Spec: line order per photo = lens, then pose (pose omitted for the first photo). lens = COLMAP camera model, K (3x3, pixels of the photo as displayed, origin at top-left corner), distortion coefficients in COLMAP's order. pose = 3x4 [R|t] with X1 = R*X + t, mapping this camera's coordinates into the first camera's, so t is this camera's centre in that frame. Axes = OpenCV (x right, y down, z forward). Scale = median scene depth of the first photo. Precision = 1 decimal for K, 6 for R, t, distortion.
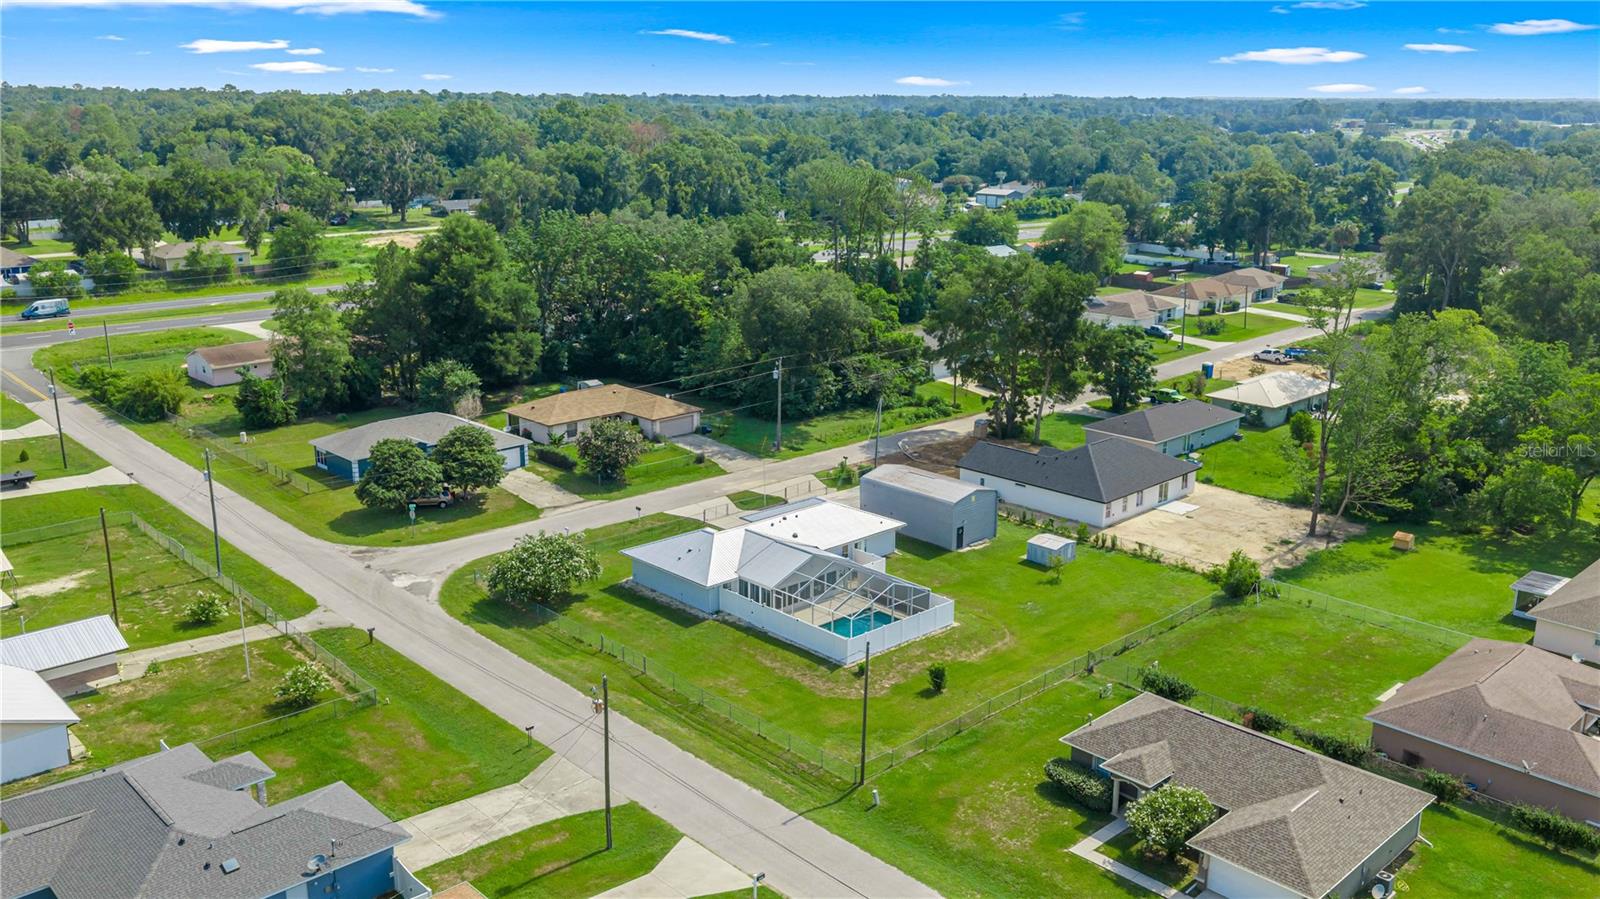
lens RADIAL K [[1323.4, 0, 800.0], [0, 1323.4, 449.5], [0, 0, 1]] dist [0.030896, -0.067404]
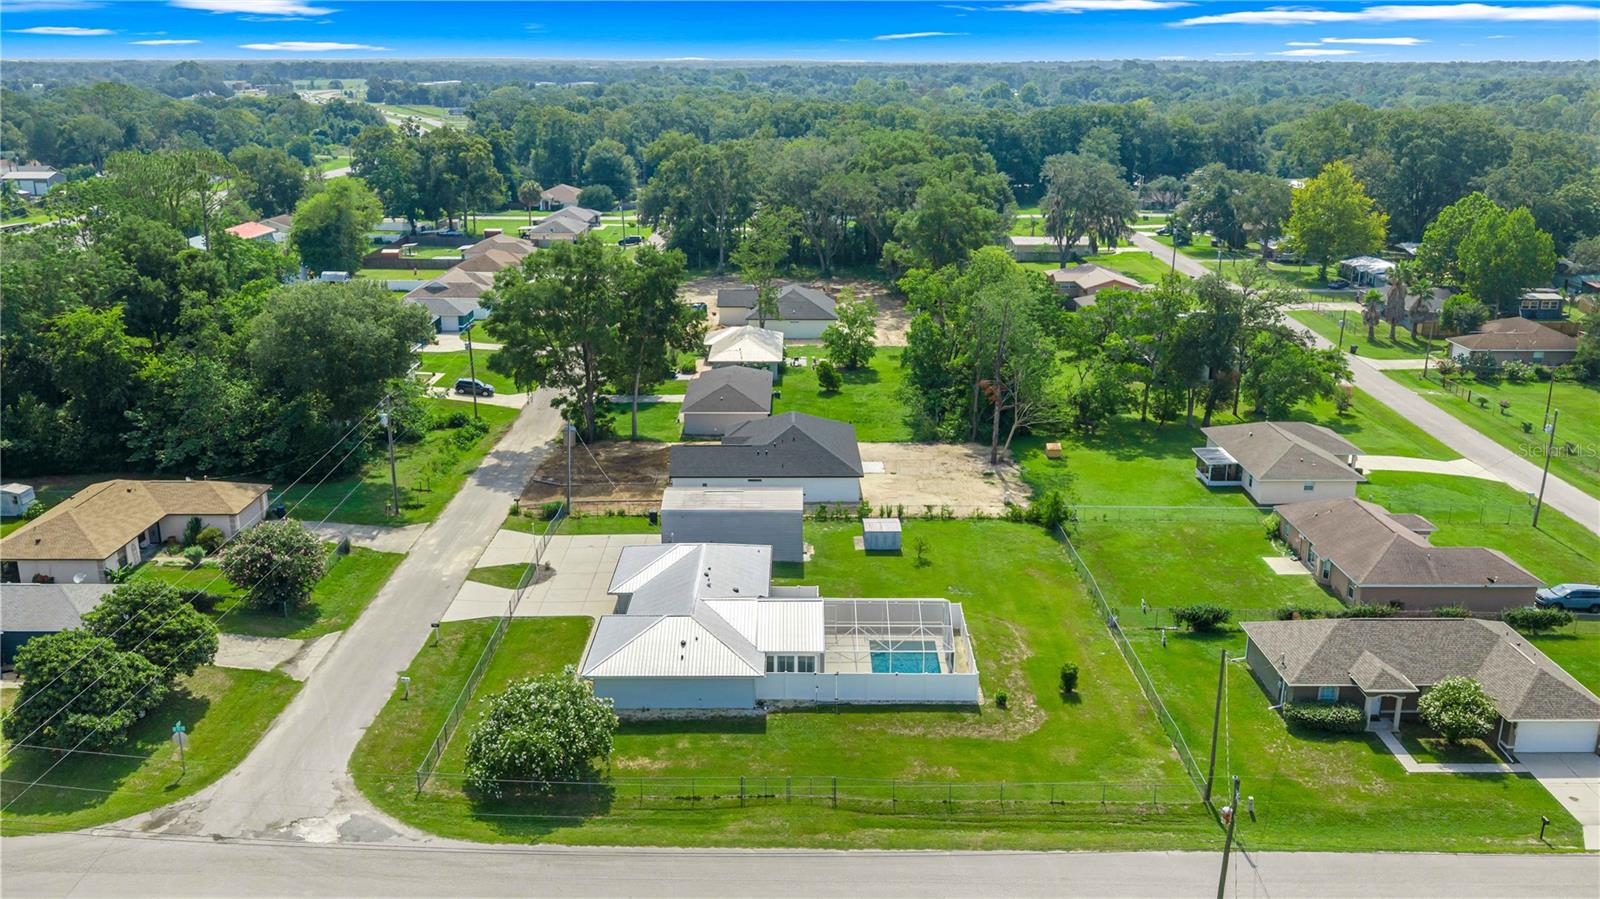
lens RADIAL K [[1323.4, 0, 800.0], [0, 1323.4, 449.5], [0, 0, 1]] dist [0.030896, -0.067404]
pose [[0.687162, -0.206876, 0.696427, -0.486666], [0.187872, 0.976594, 0.104728, -0.091686], [-0.701793, 0.058874, 0.709944, 0.337117]]
